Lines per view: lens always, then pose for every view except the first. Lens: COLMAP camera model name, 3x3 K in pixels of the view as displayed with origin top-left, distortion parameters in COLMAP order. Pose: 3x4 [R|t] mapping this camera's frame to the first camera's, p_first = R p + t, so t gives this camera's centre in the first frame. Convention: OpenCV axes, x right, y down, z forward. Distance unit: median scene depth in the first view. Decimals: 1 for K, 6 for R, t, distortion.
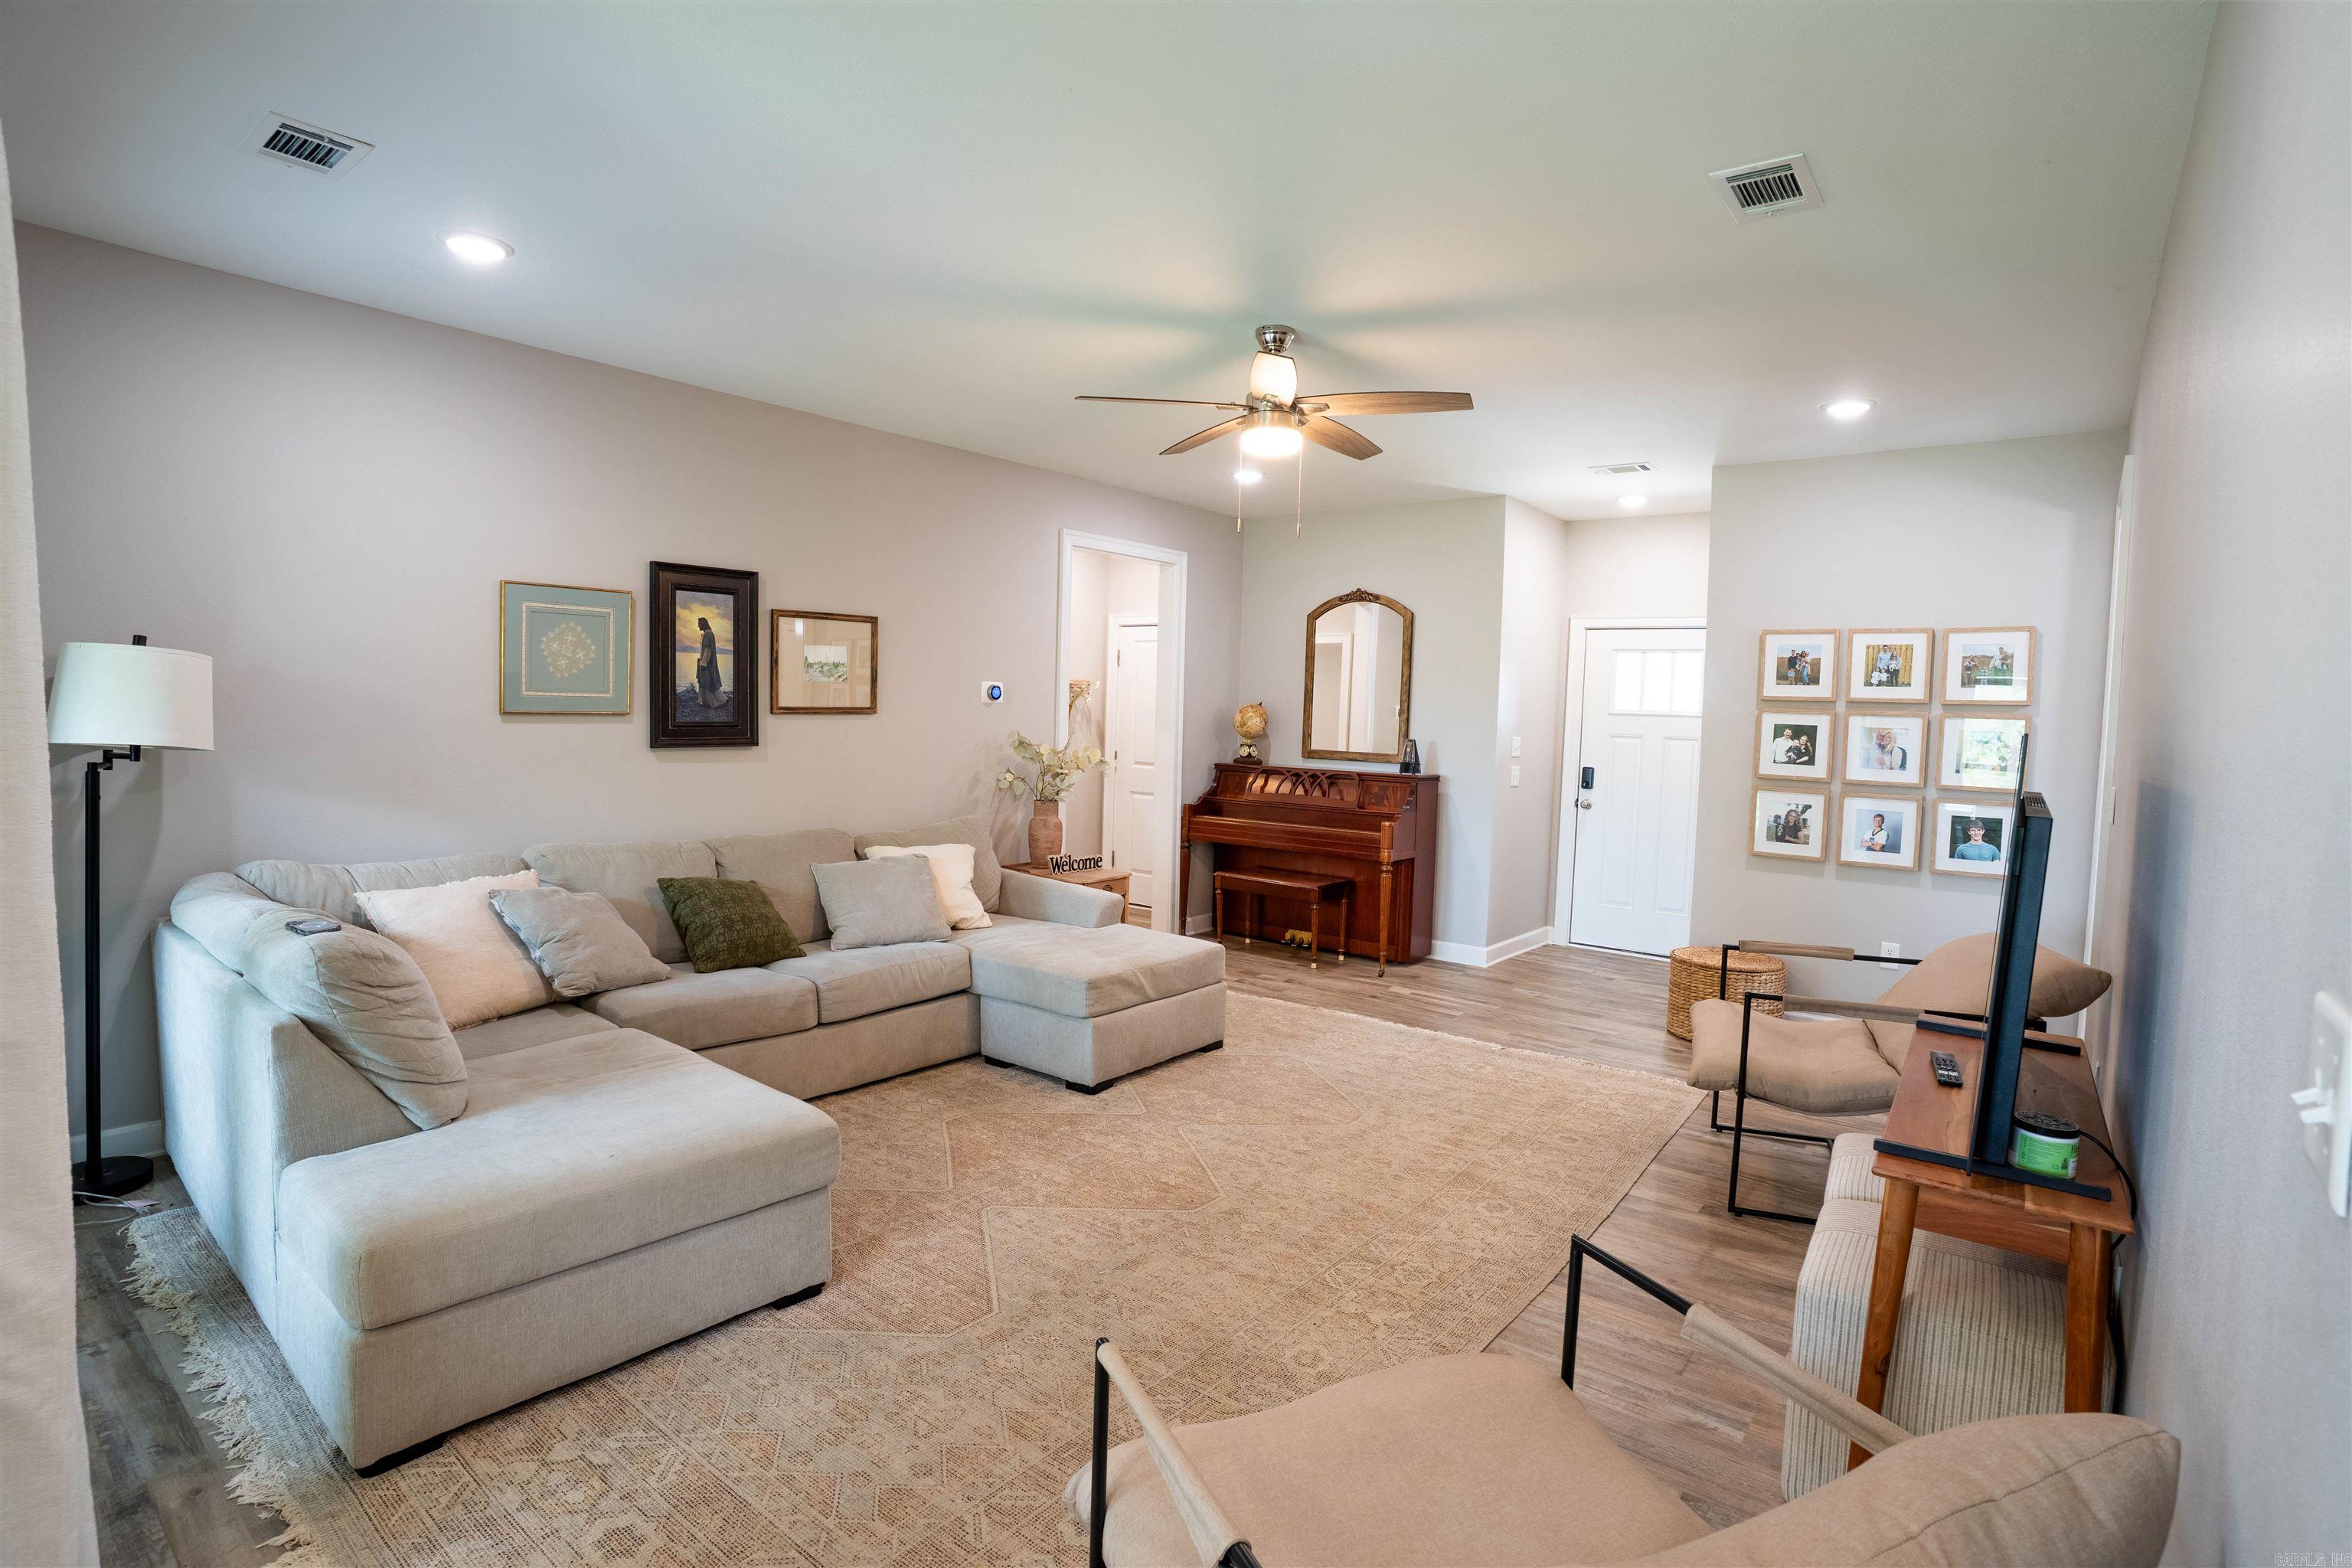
lens RADIAL K [[1163.5, 0, 1140.1], [0, 1163.5, 765.1], [0, 0, 1]] dist [-0.074673, 0.034283]
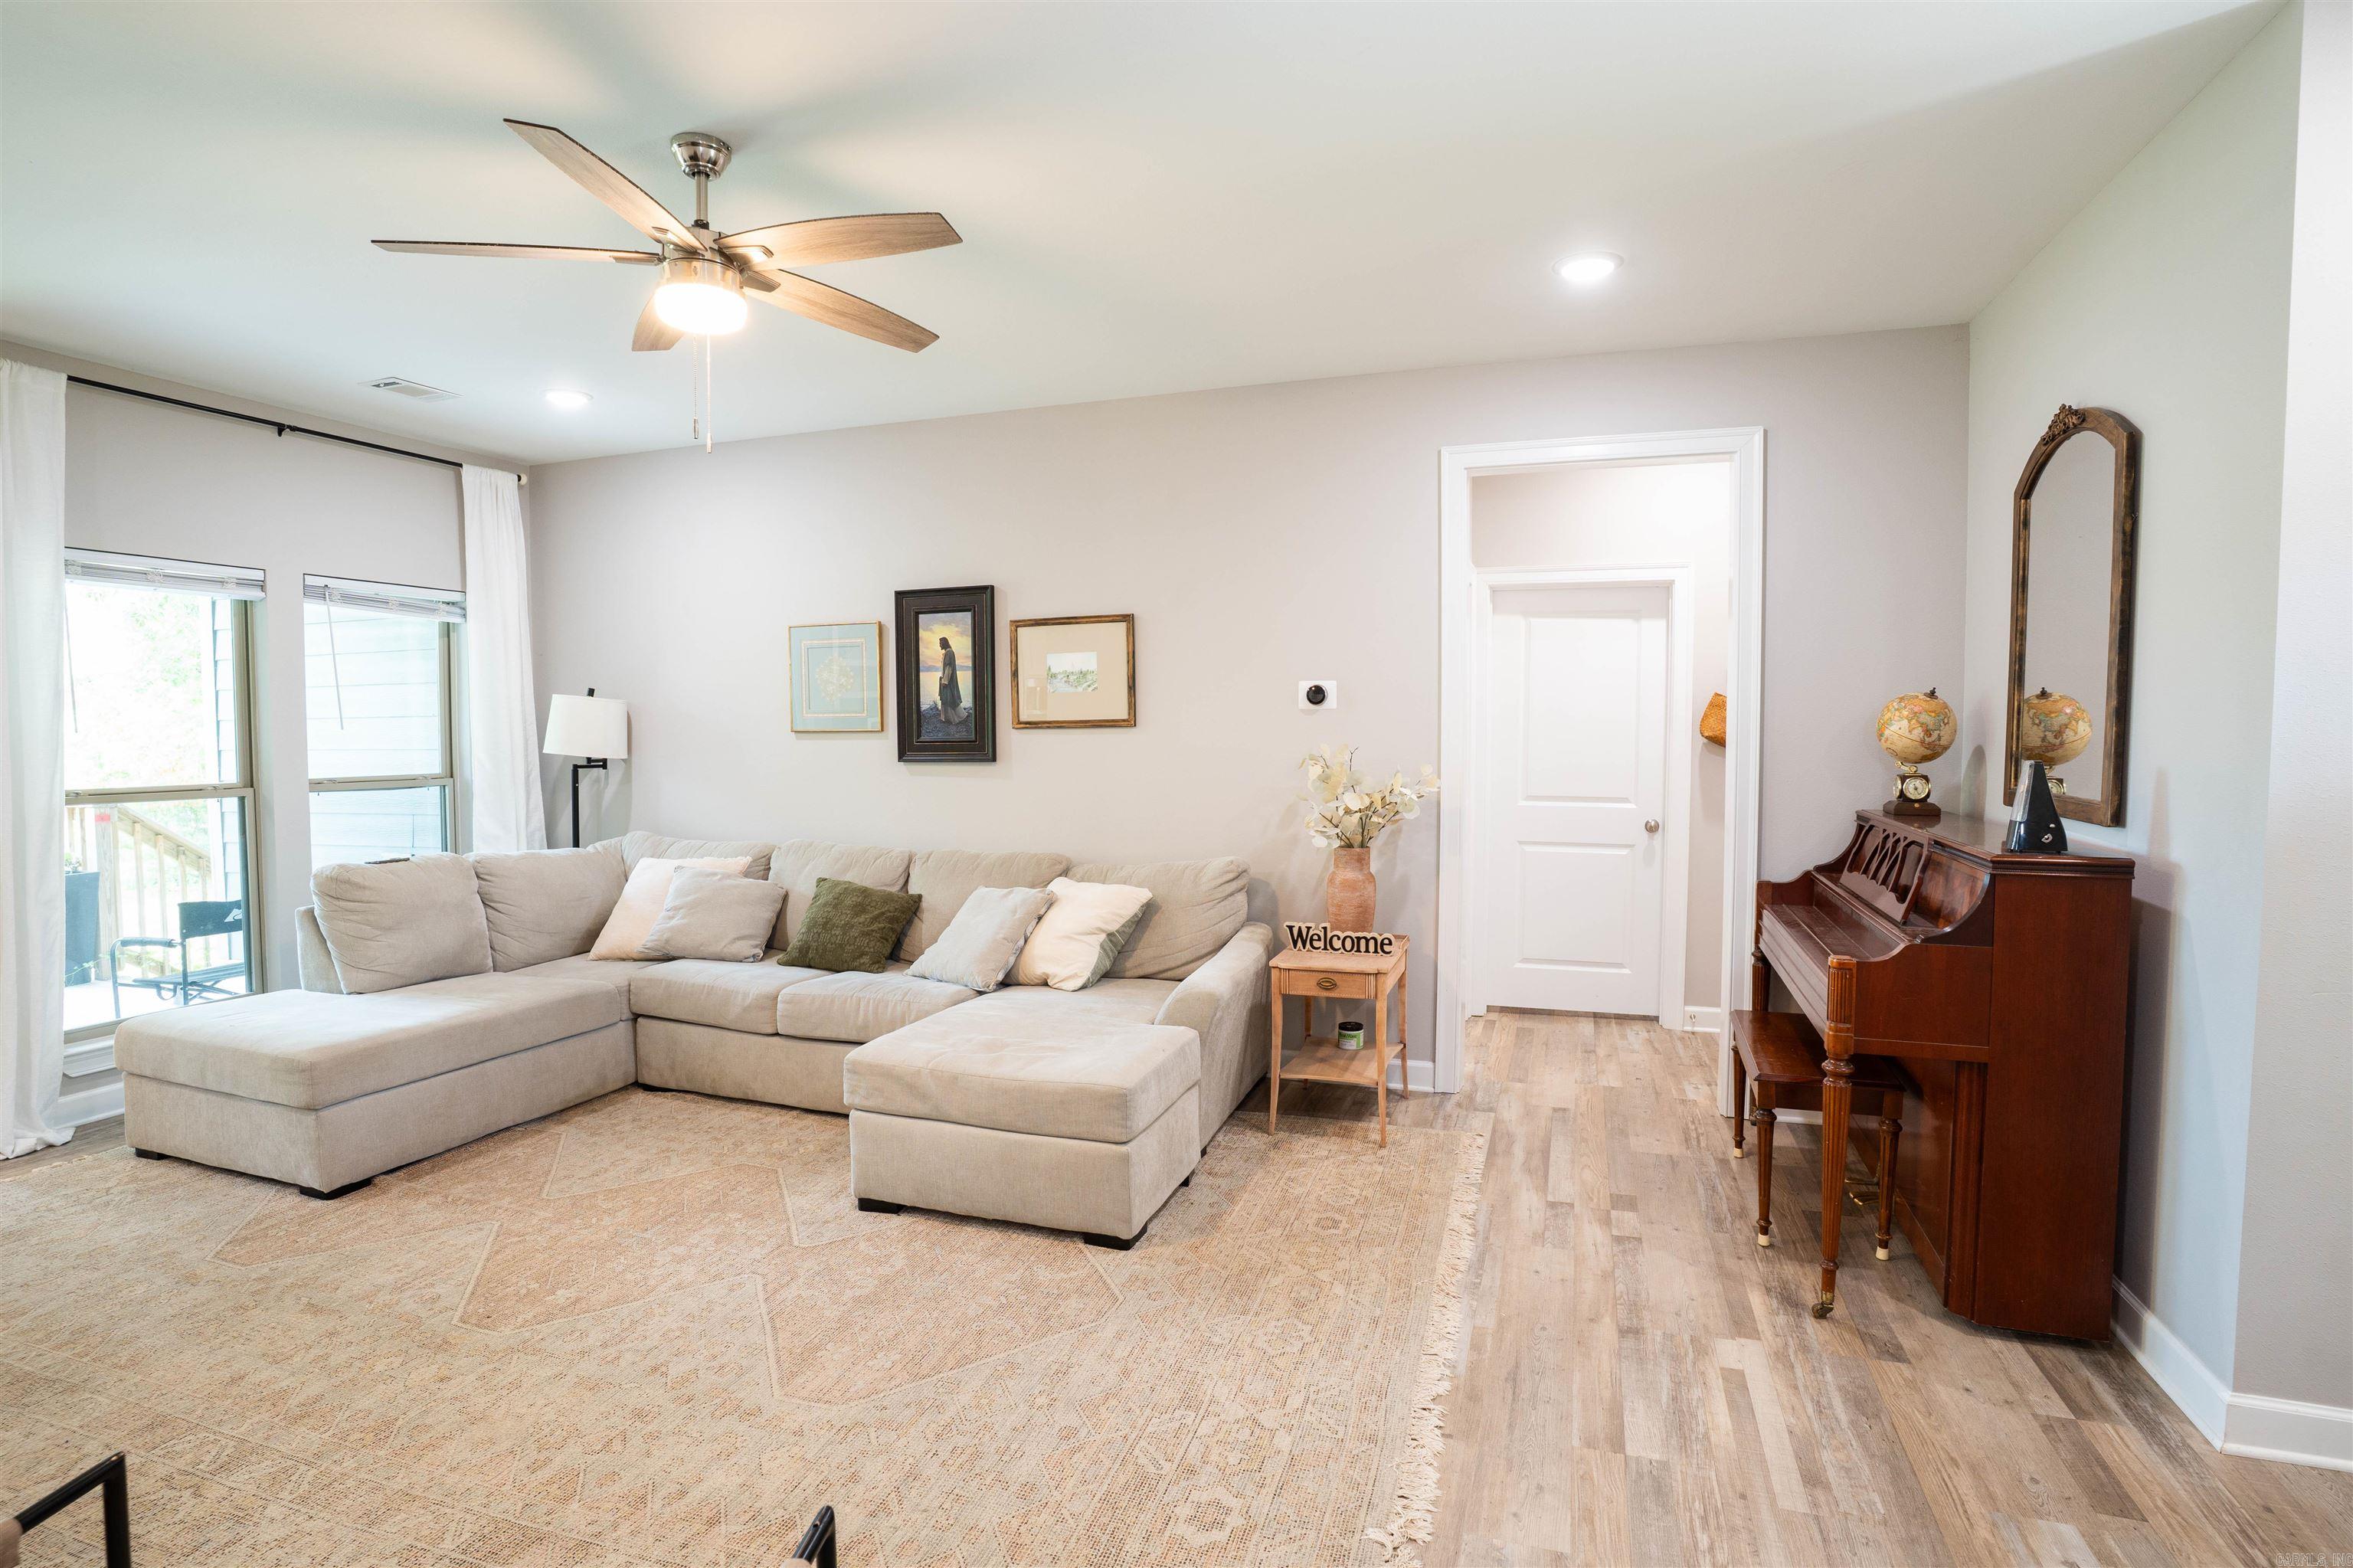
lens RADIAL K [[1164.0, 0, 1173.5], [0, 1164.0, 783.0], [0, 0, 1]] dist [-0.074673, 0.034283]
pose [[0.349859, 0.022591, -0.936530, 0.662165], [-0.031342, 0.999432, 0.012399, -0.015738], [0.936278, 0.025014, 0.350368, 0.813493]]
